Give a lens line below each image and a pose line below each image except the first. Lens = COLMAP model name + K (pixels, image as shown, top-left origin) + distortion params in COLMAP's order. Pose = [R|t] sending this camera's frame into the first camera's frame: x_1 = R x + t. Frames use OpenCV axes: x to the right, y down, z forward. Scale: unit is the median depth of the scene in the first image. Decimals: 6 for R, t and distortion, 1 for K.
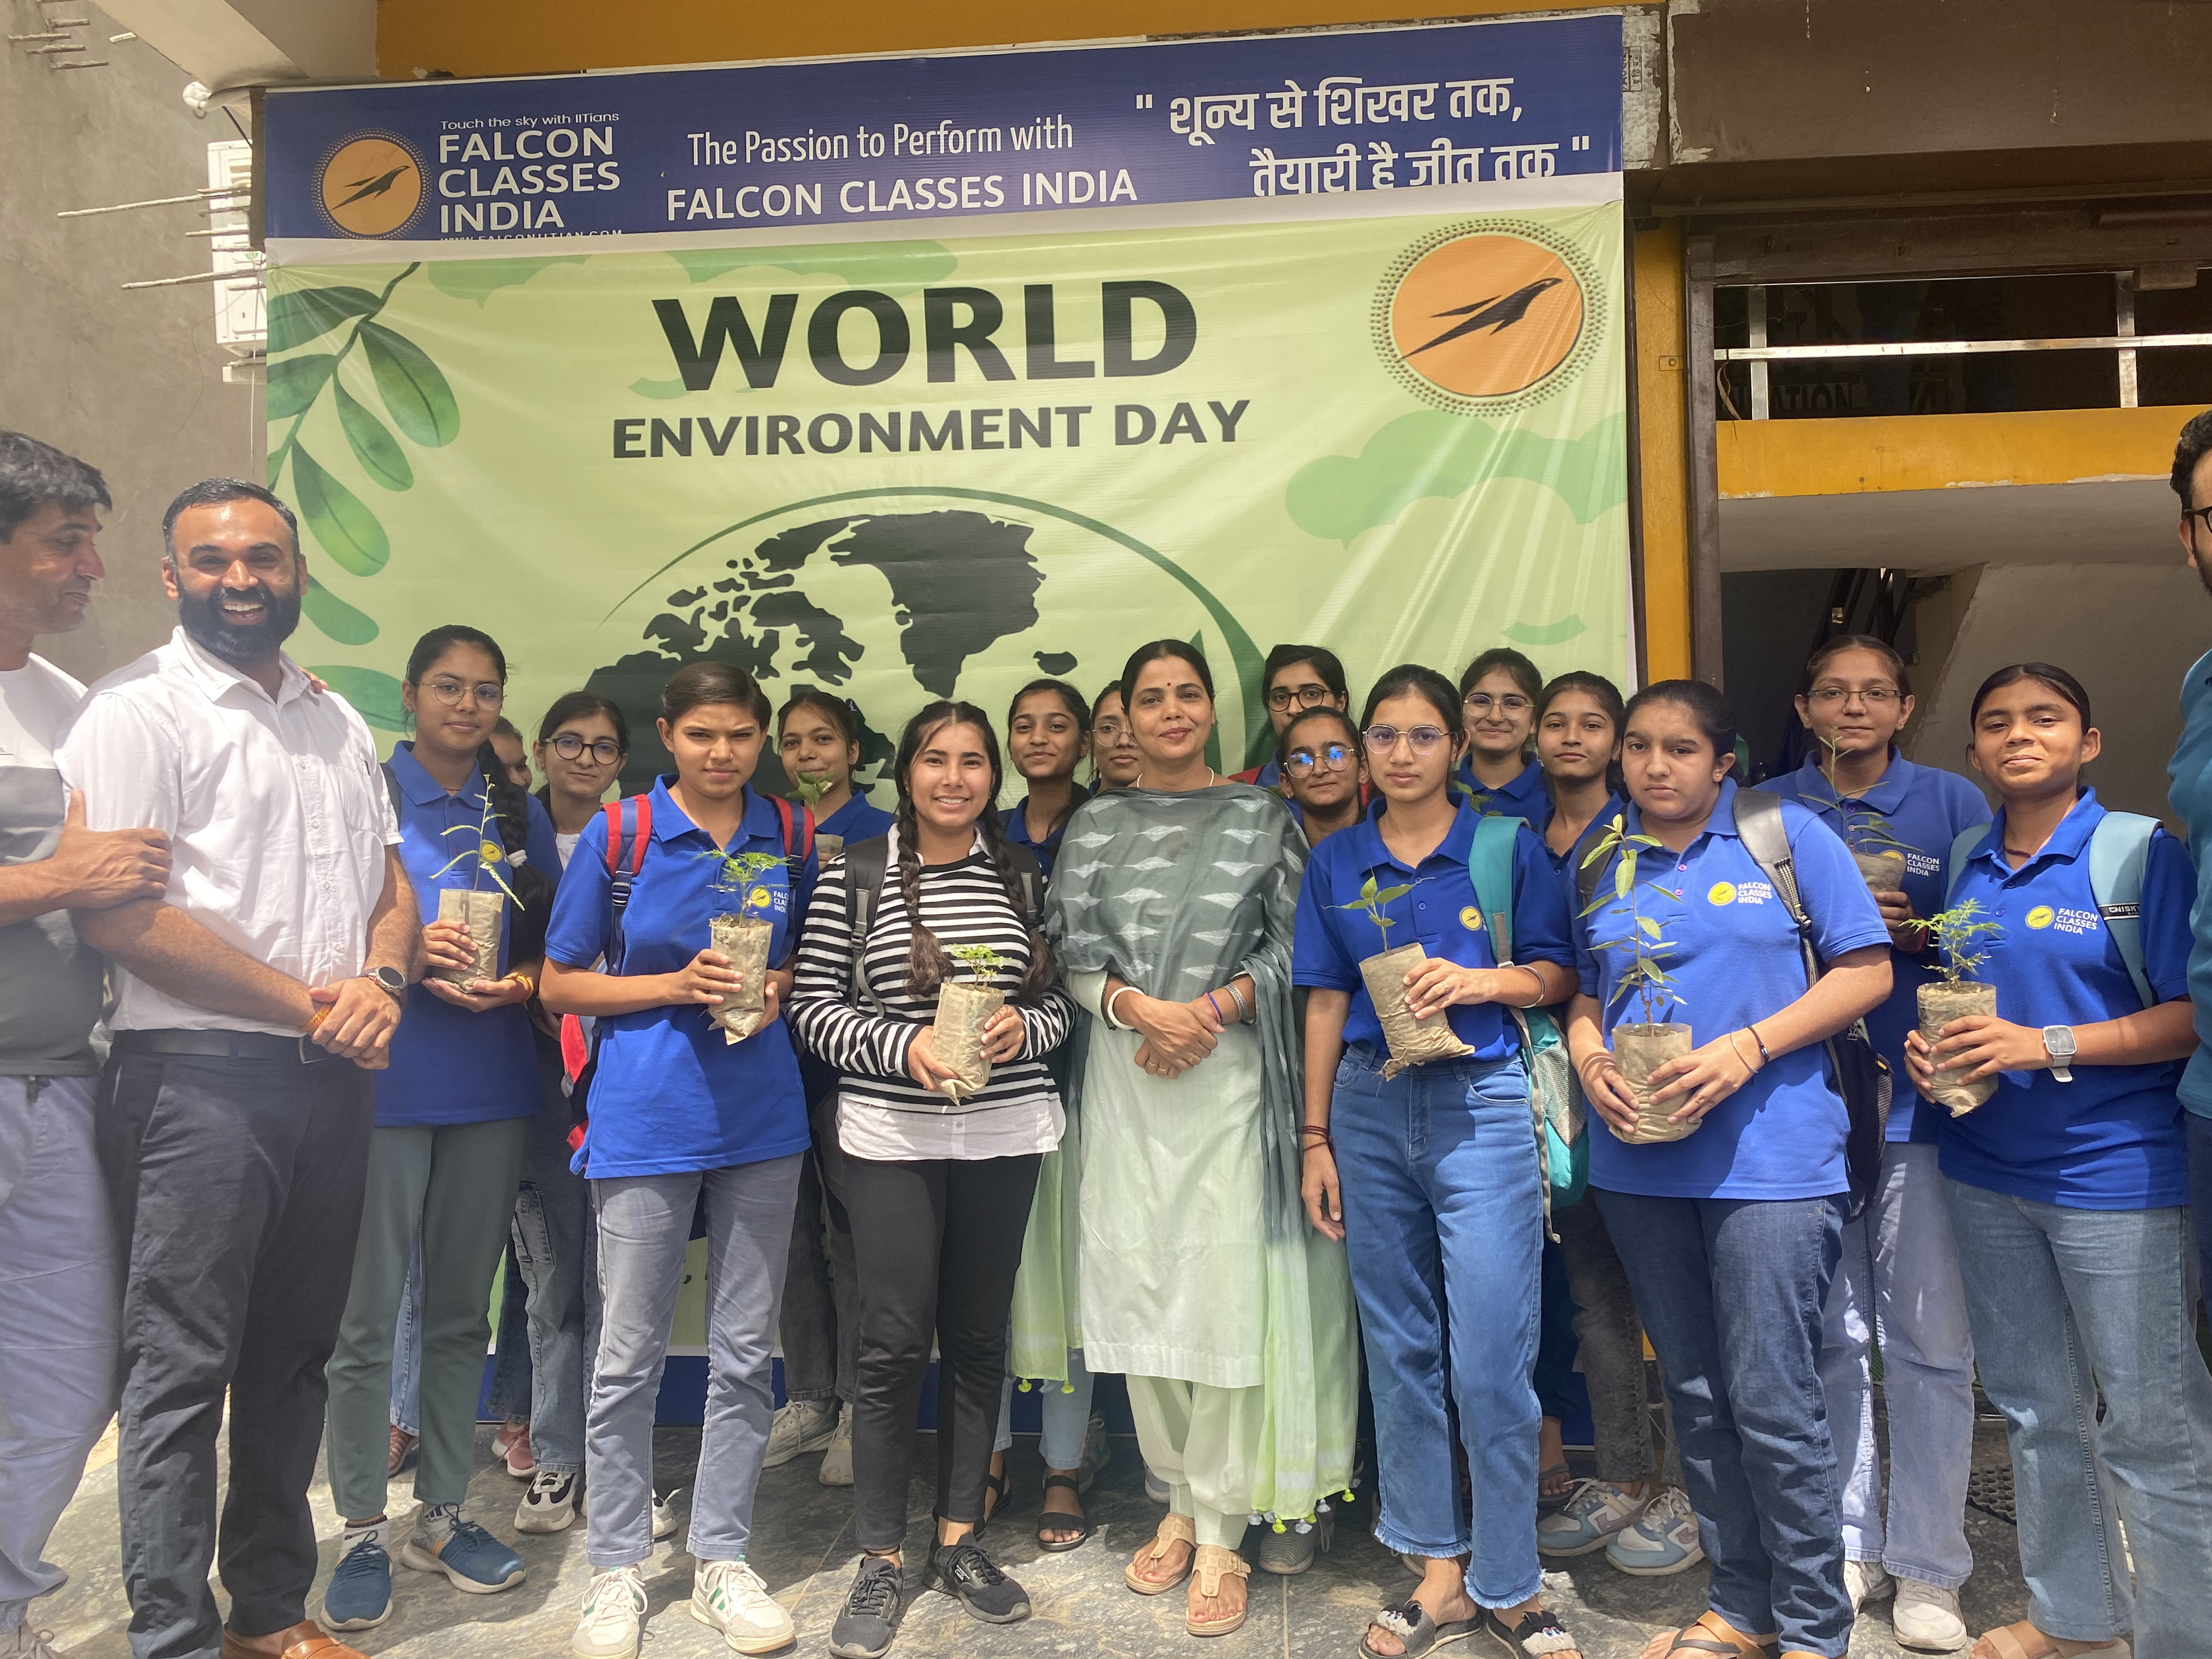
lens RADIAL K [[1725.7, 0, 1113.4], [0, 1725.7, 839.3], [0, 0, 1]] dist [0.007579, -0.015287]
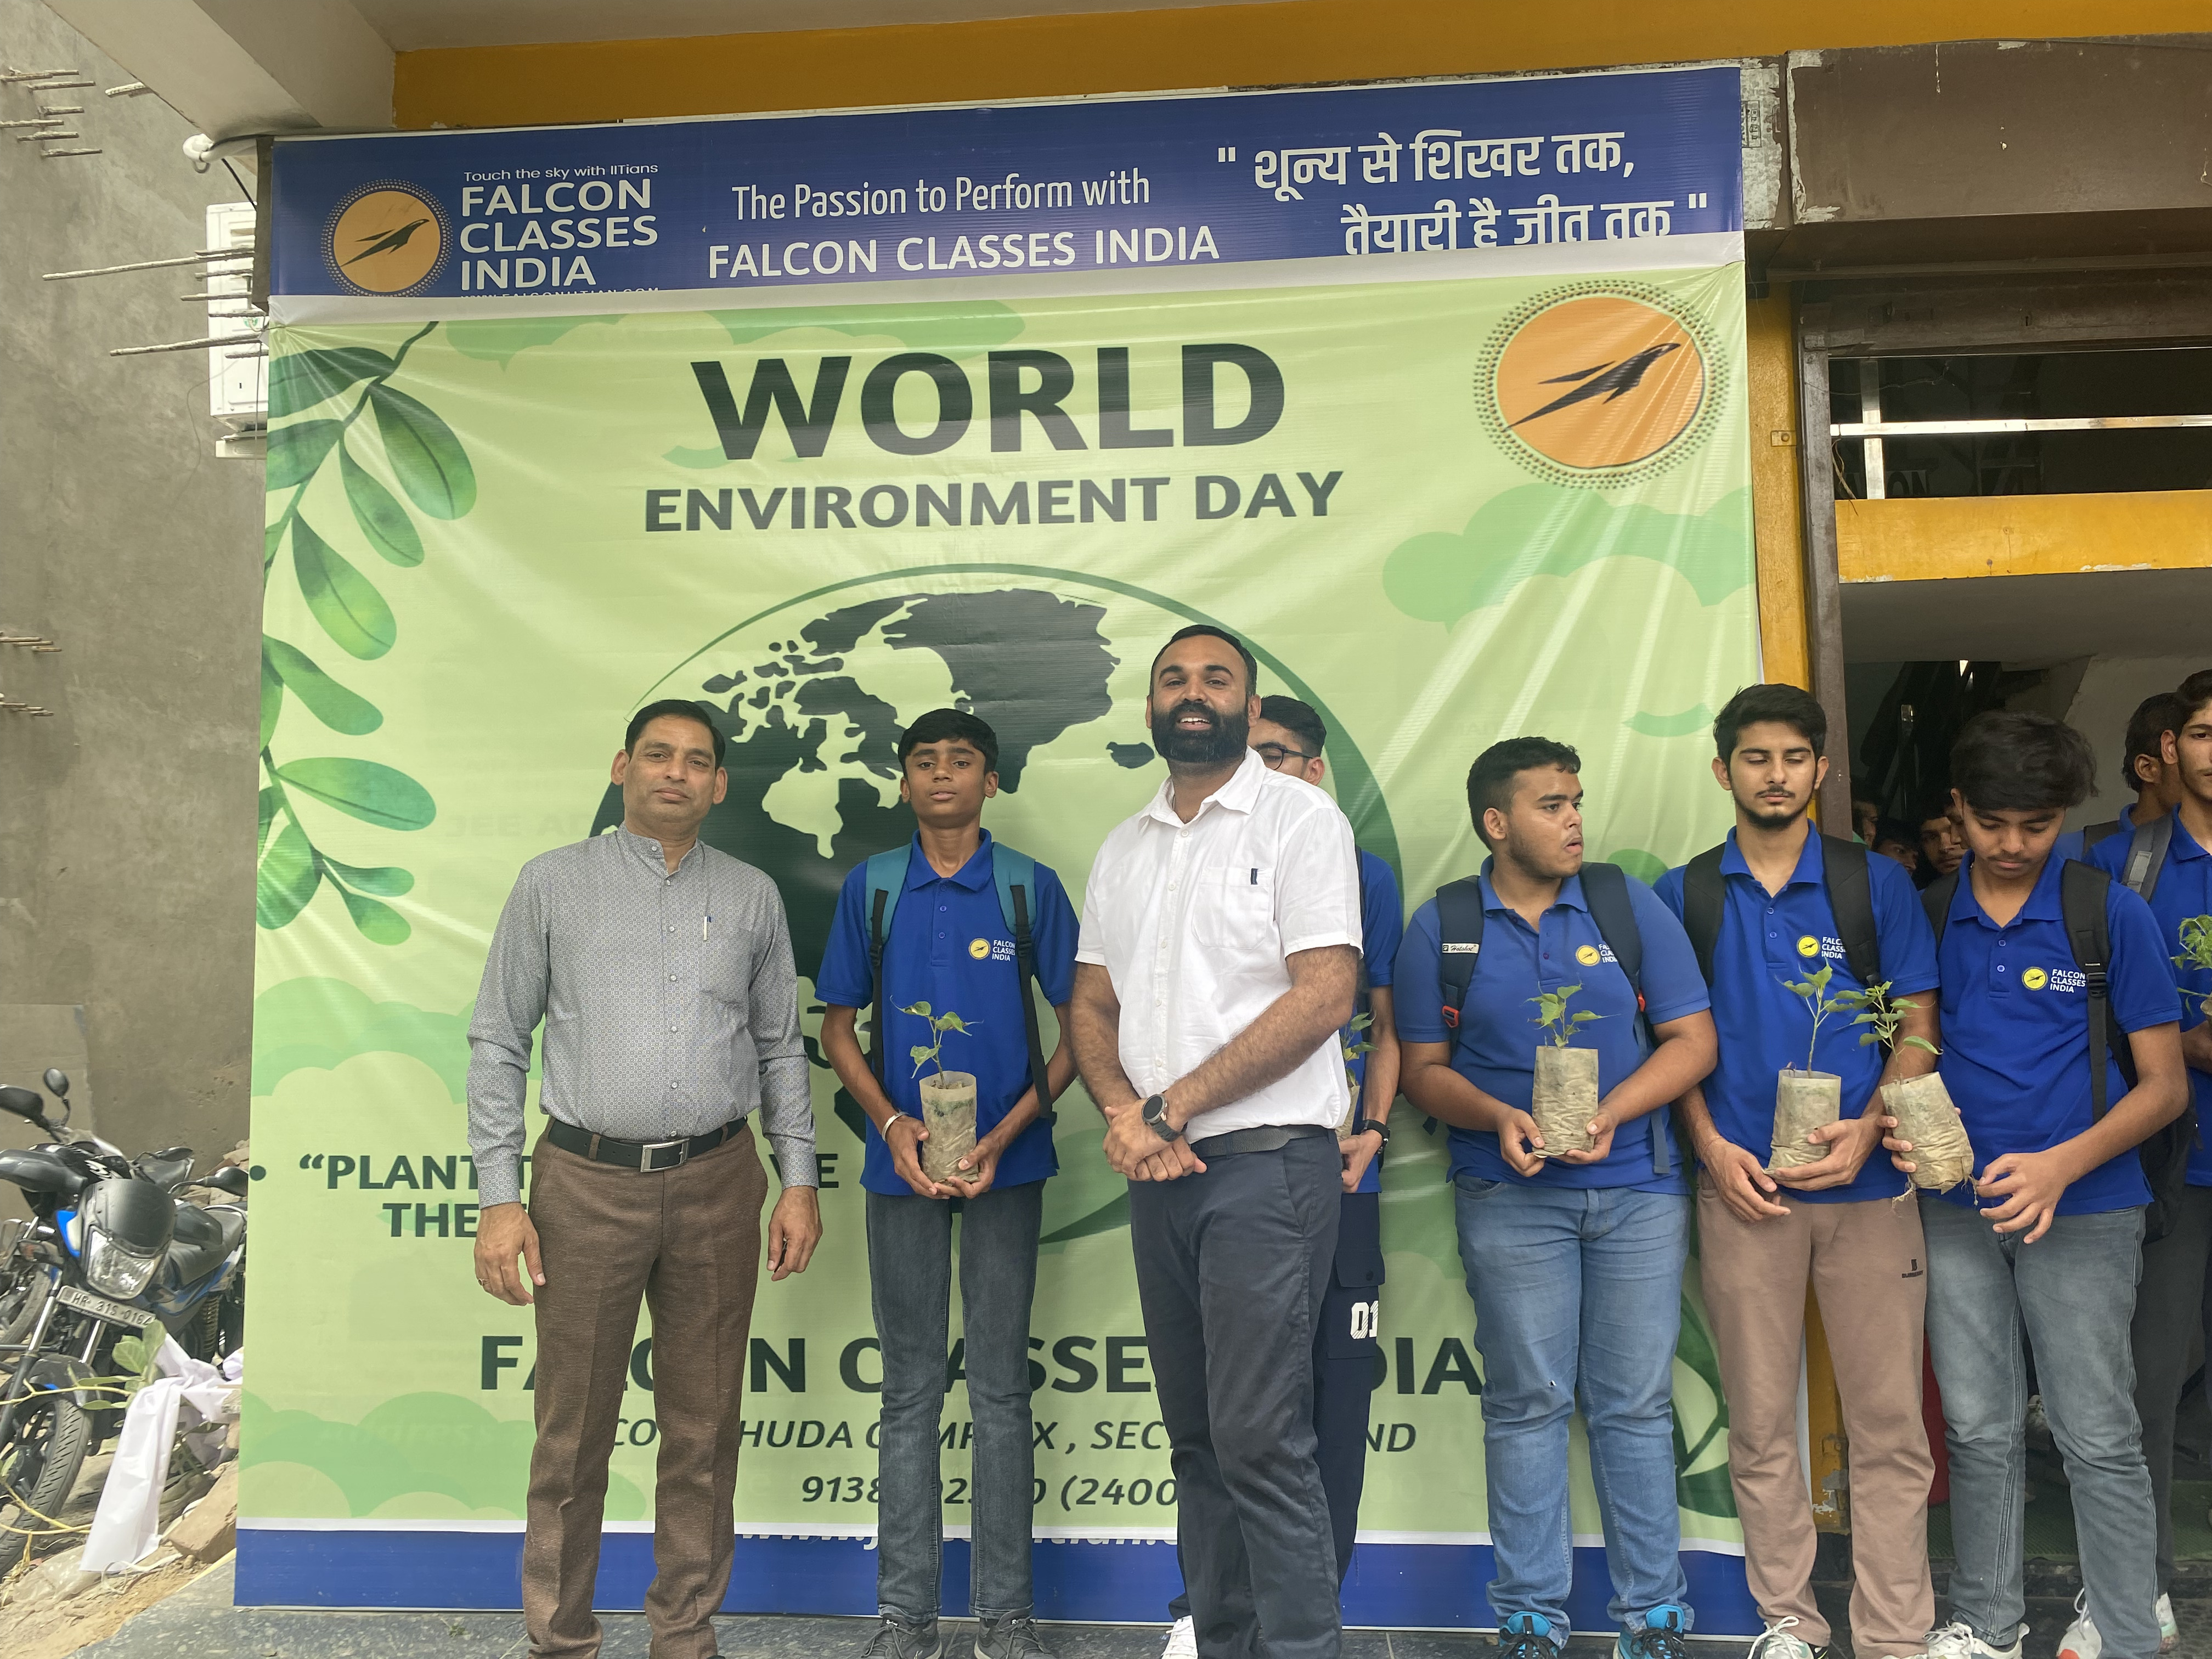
lens RADIAL K [[1725.7, 0, 1113.4], [0, 1725.7, 839.3], [0, 0, 1]] dist [0.007579, -0.015287]
pose [[0.999897, 0.002054, 0.014192, -0.054900], [-0.001227, 0.998316, -0.057995, -0.005111], [-0.014288, 0.057971, 0.998216, 0.093069]]
